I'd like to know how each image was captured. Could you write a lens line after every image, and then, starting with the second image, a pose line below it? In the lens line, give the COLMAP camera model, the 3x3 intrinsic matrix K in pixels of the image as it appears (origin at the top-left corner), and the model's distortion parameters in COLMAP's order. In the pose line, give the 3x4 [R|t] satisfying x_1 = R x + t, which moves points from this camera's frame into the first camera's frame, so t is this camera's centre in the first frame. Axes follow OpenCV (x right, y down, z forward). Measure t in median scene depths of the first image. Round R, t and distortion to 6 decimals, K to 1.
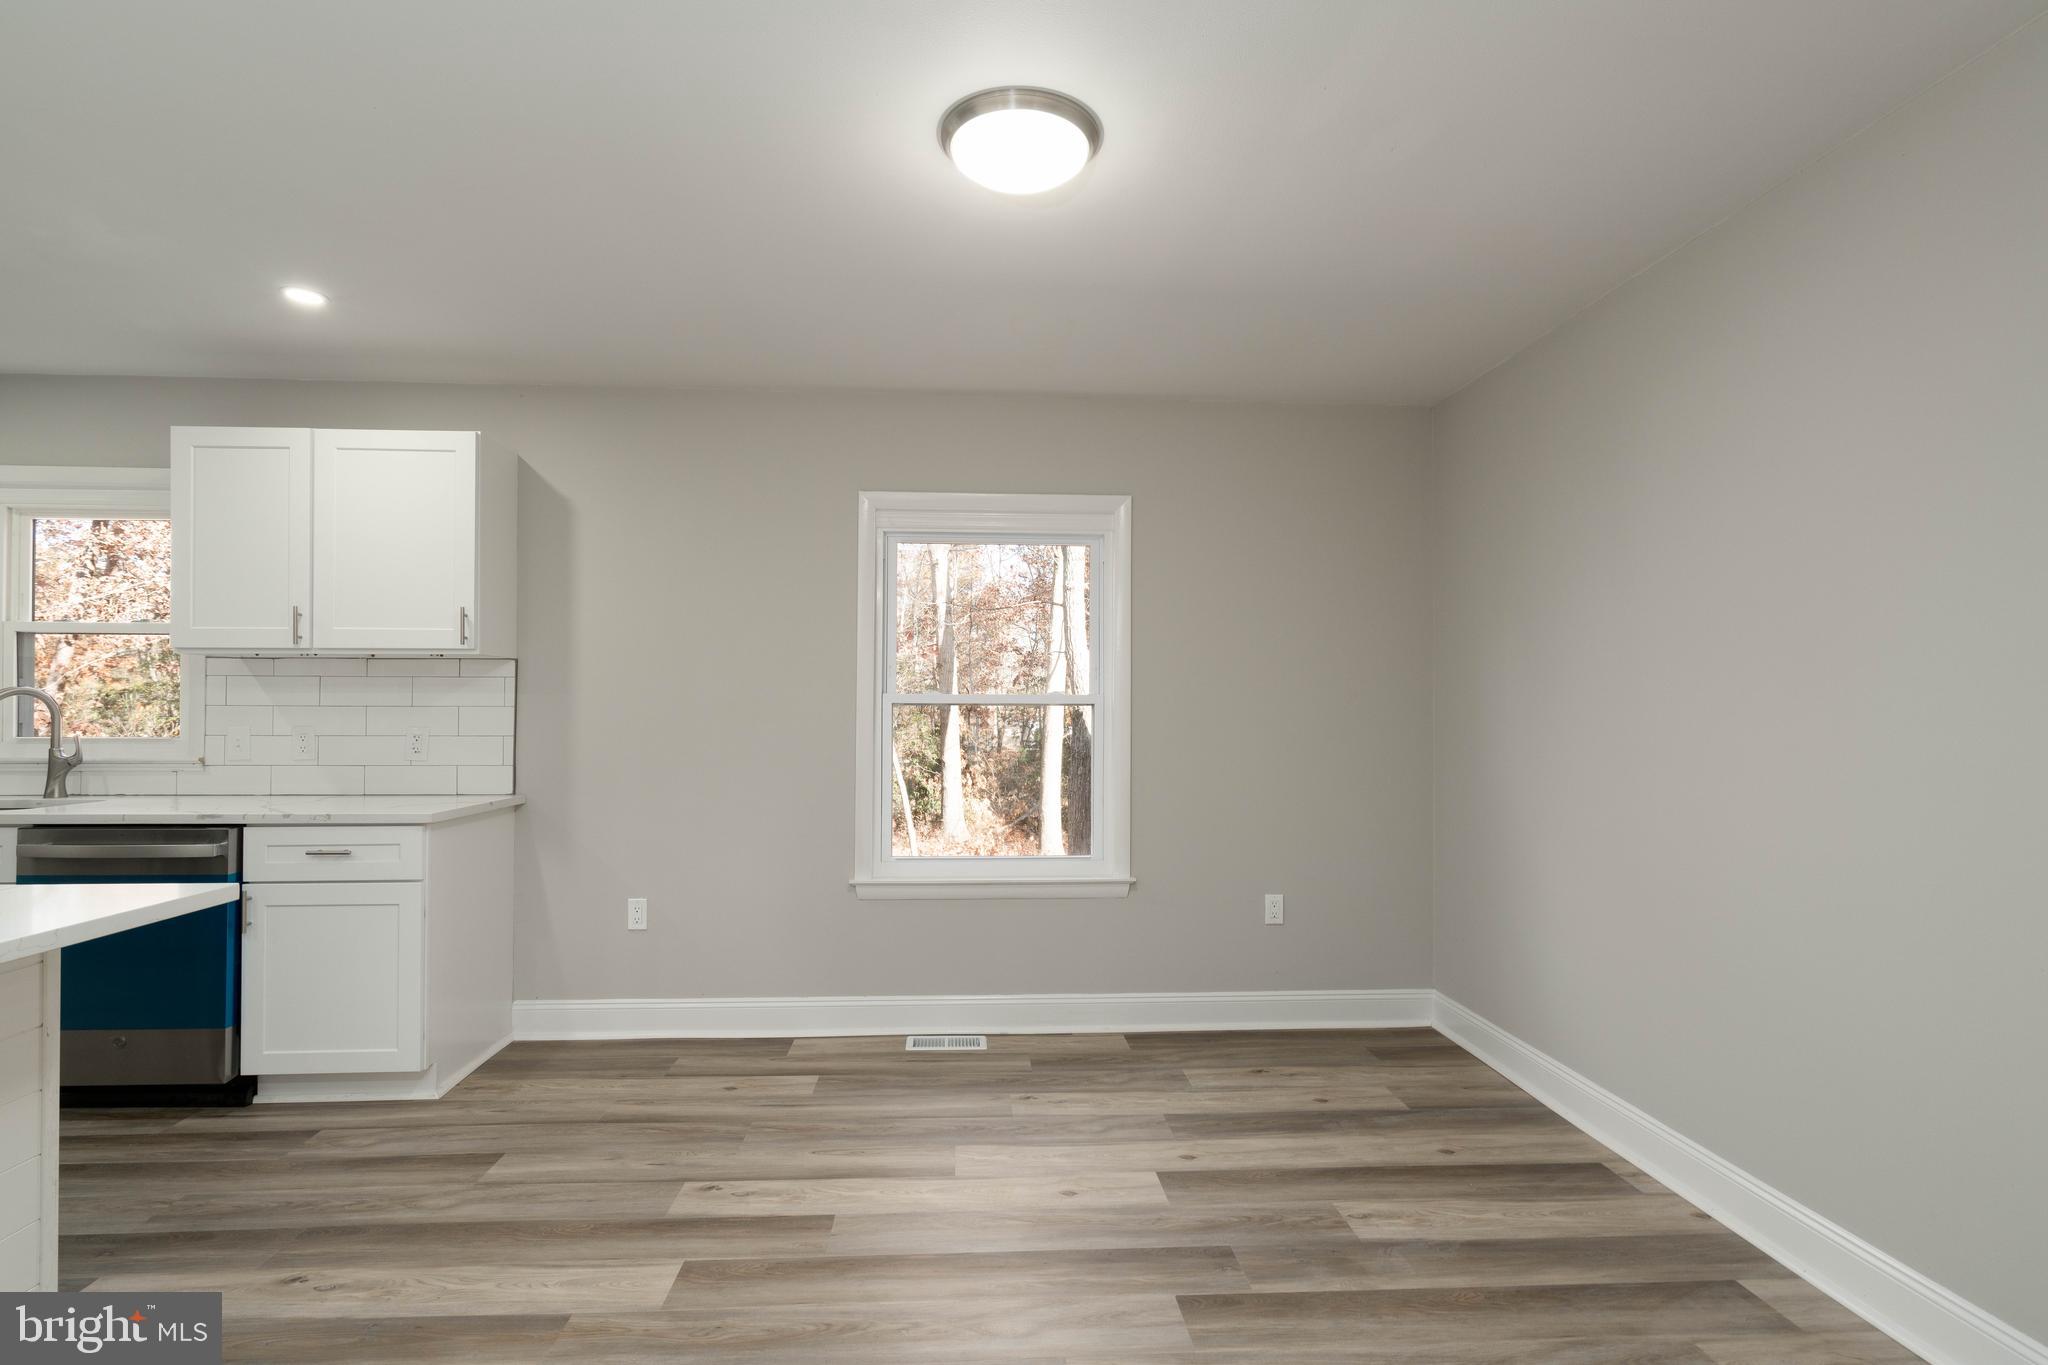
lens RADIAL K [[964.3, 0, 1019.2], [0, 964.3, 707.5], [0, 0, 1]] dist [-0.001722, 0.001122]
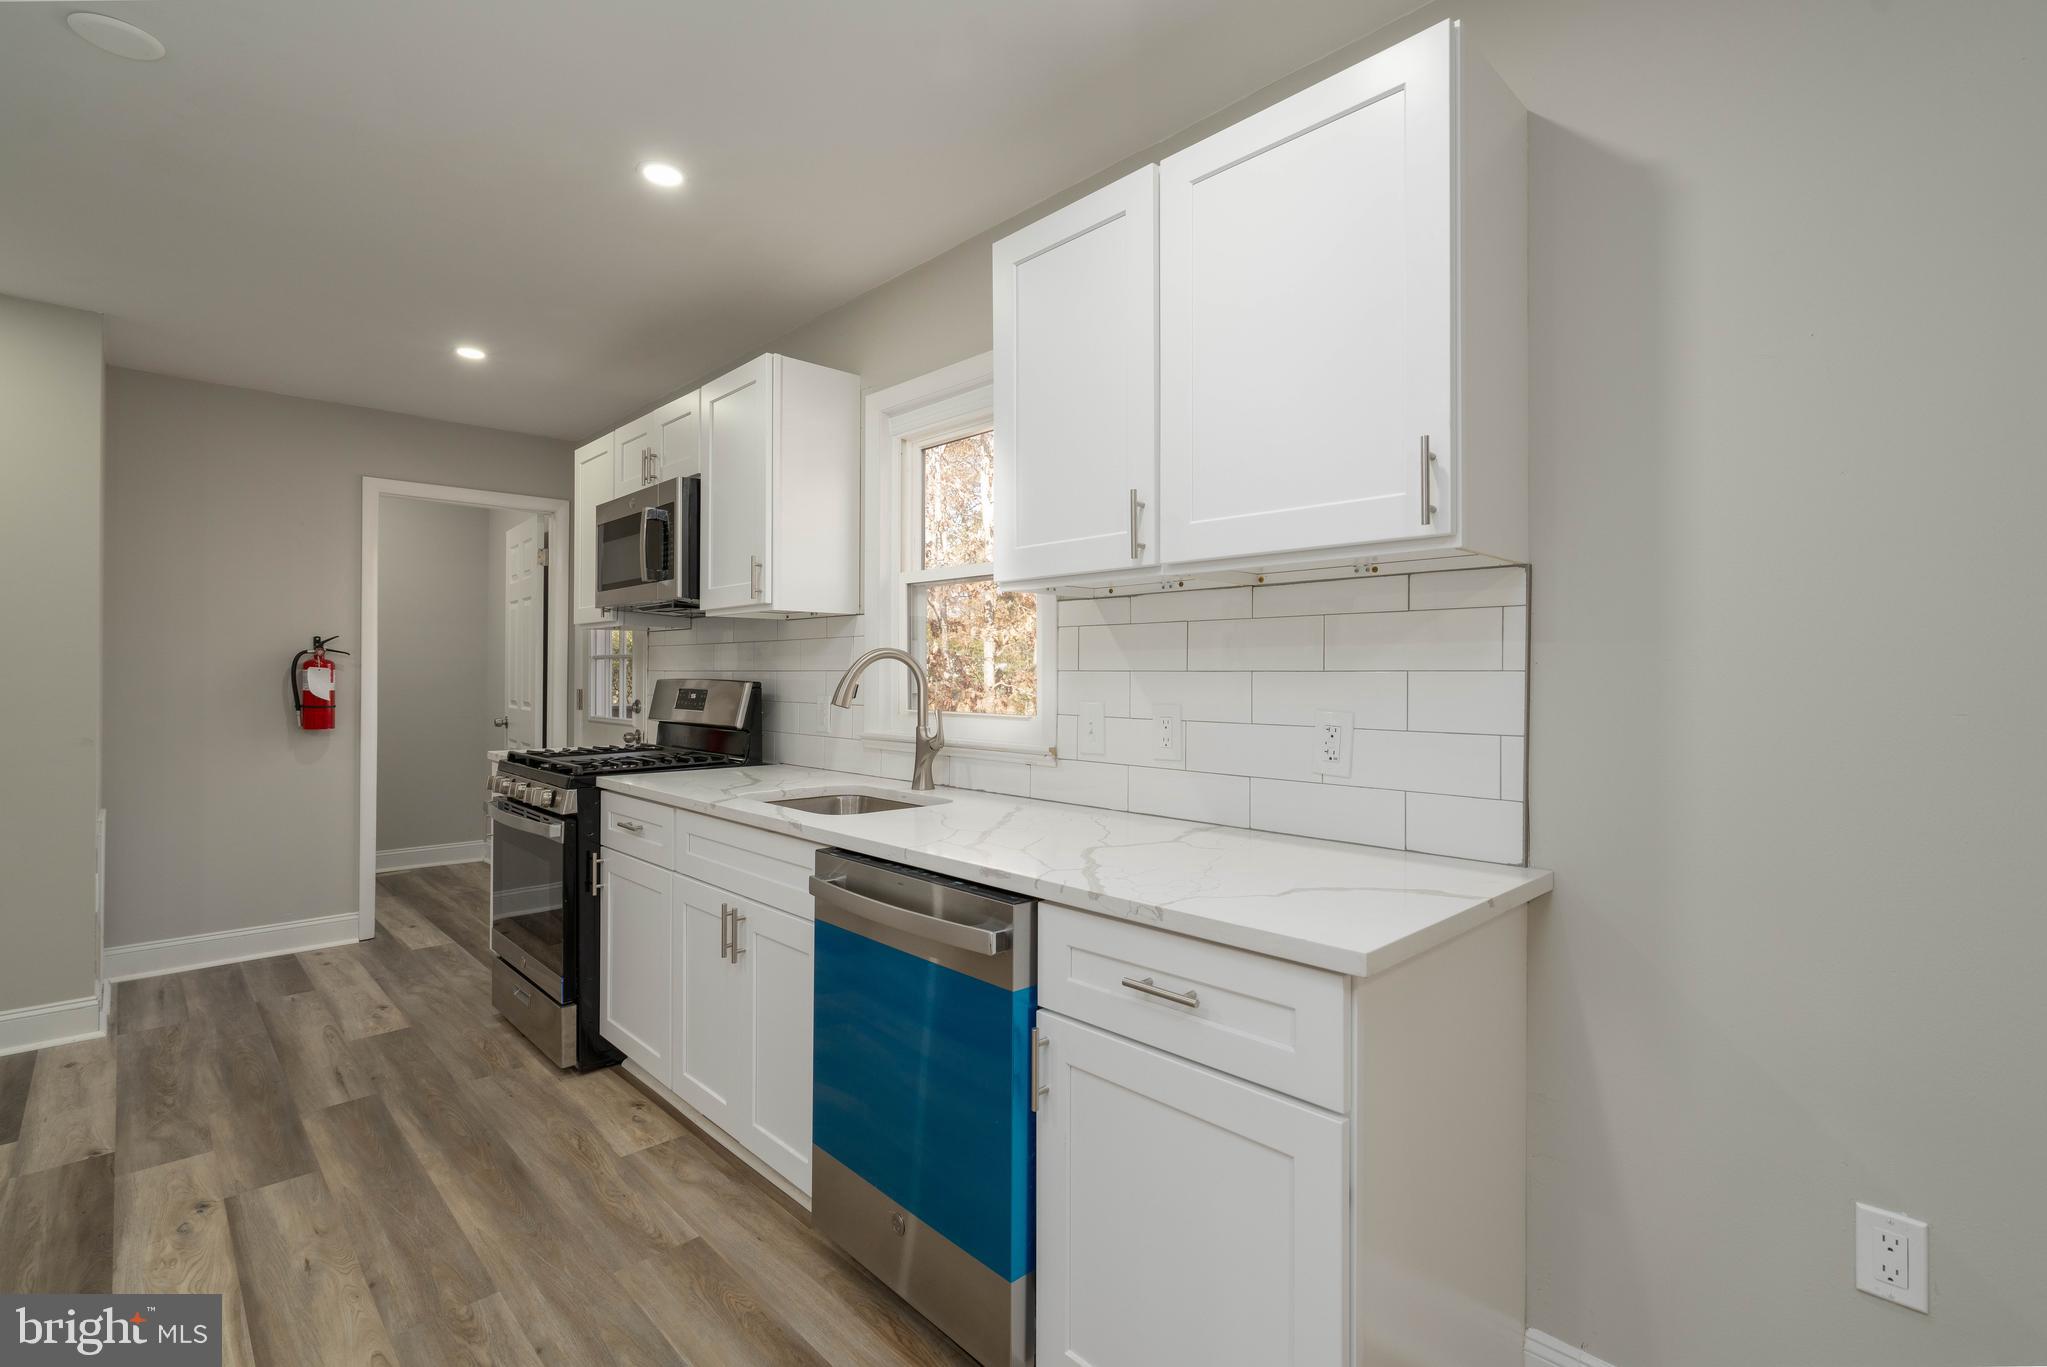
lens RADIAL K [[946.6, 0, 1024.4], [0, 946.6, 671.9], [0, 0, 1]] dist [-0.005496, 0.000031]
pose [[0.640181, -0.002533, -0.768220, -0.364974], [0.005556, 0.999984, 0.001333, -0.002305], [0.768204, -0.005122, 0.640185, 0.587582]]
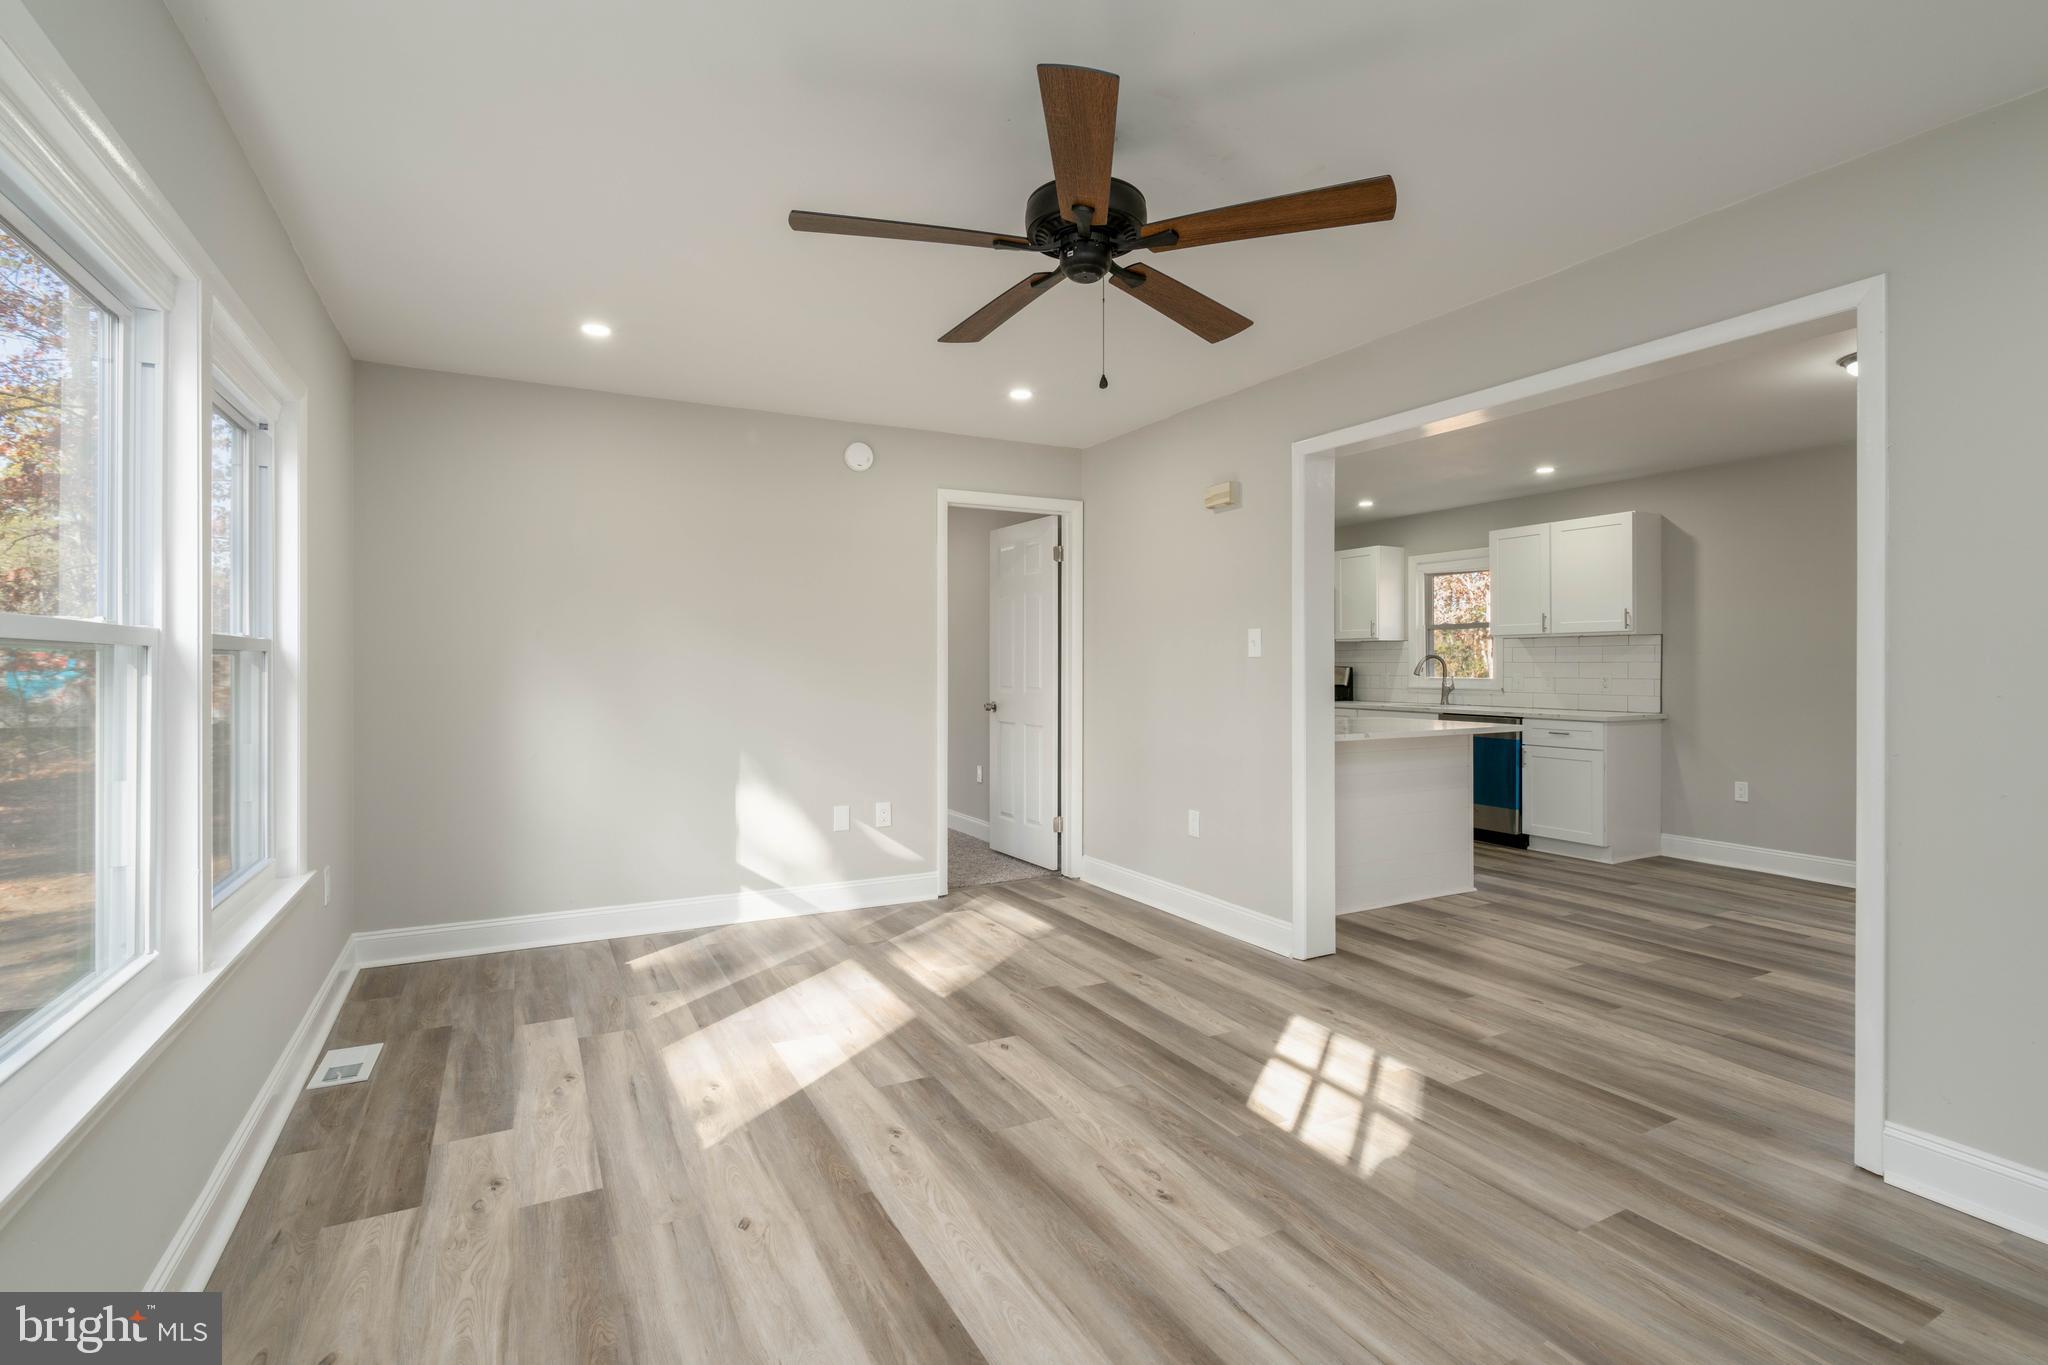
lens RADIAL K [[955.9, 0, 1015.4], [0, 955.9, 658.7], [0, 0, 1]] dist [-0.001277, 0.000149]
pose [[0.401965, -0.009118, -0.915610, 0.618645], [0.006434, 0.999954, -0.007133, -0.002157], [0.915632, -0.003024, 0.402005, -0.794905]]
